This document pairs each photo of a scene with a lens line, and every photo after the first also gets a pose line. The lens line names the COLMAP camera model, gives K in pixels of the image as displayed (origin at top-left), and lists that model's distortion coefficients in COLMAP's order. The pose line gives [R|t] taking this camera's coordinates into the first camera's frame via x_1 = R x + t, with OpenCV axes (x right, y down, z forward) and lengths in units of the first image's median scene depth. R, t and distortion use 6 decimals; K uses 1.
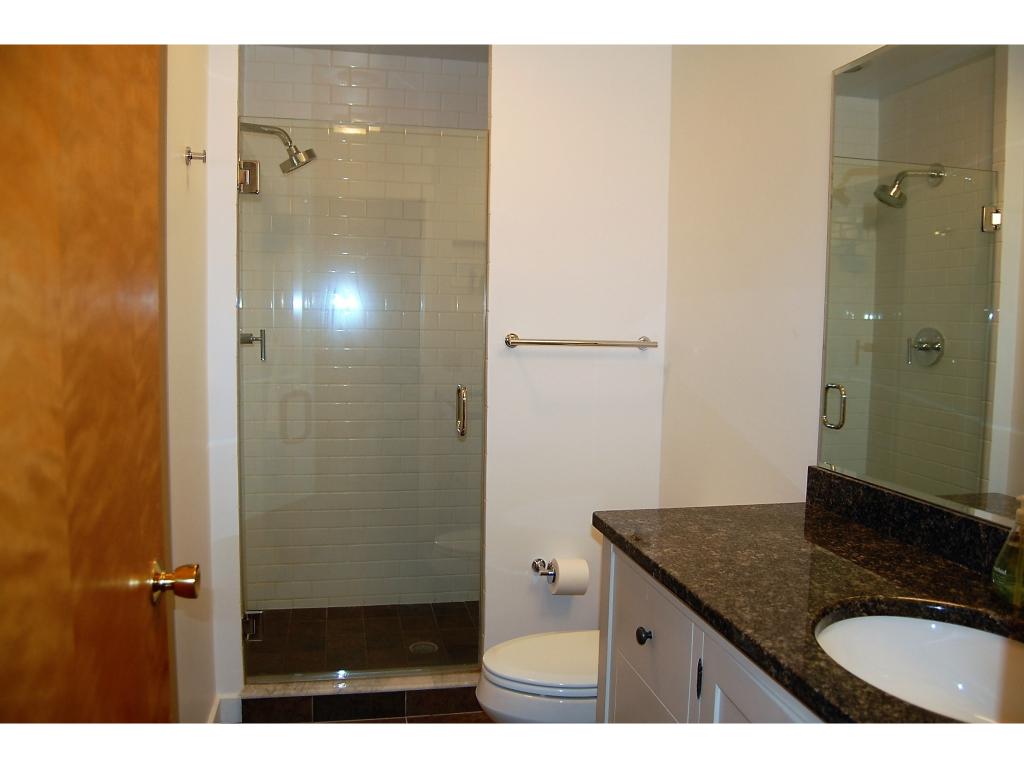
lens RADIAL K [[858.8, 0, 512.0], [0, 858.8, 384.0], [0, 0, 1]] dist [-0.141432, -0.000998]
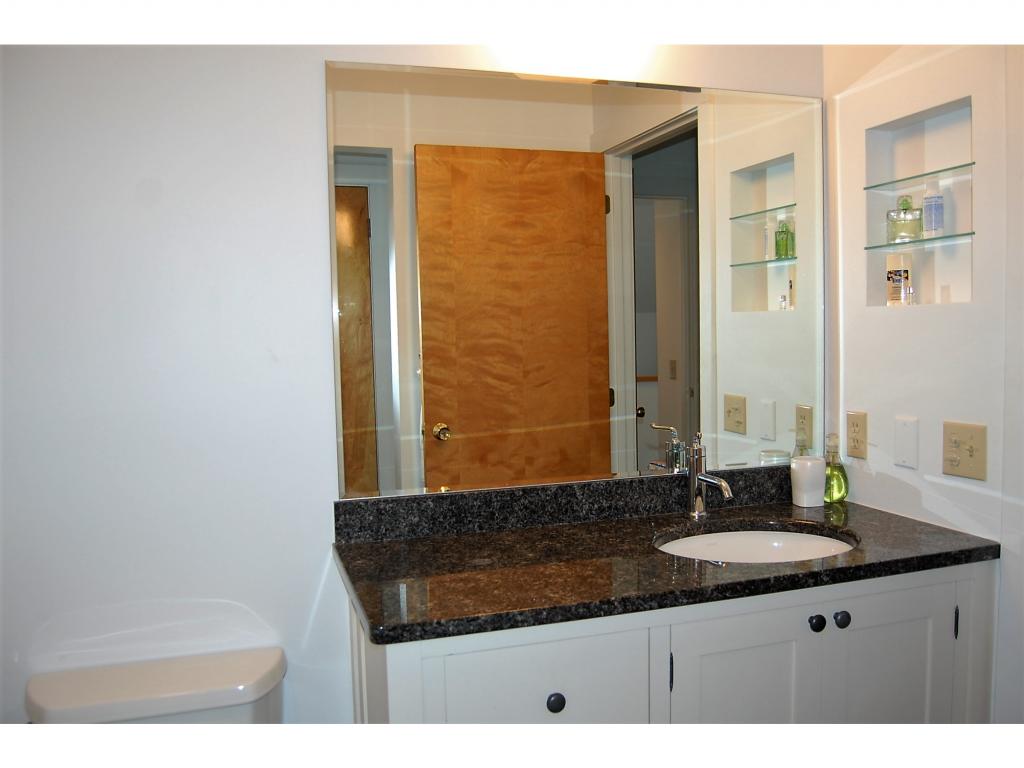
lens RADIAL K [[858.8, 0, 512.0], [0, 858.8, 384.0], [0, 0, 1]] dist [-0.141432, -0.000998]
pose [[-0.121878, -0.073796, 0.989798, -0.706622], [0.103731, 0.990824, 0.086645, -0.109844], [-0.987110, 0.113232, -0.113105, 1.169467]]
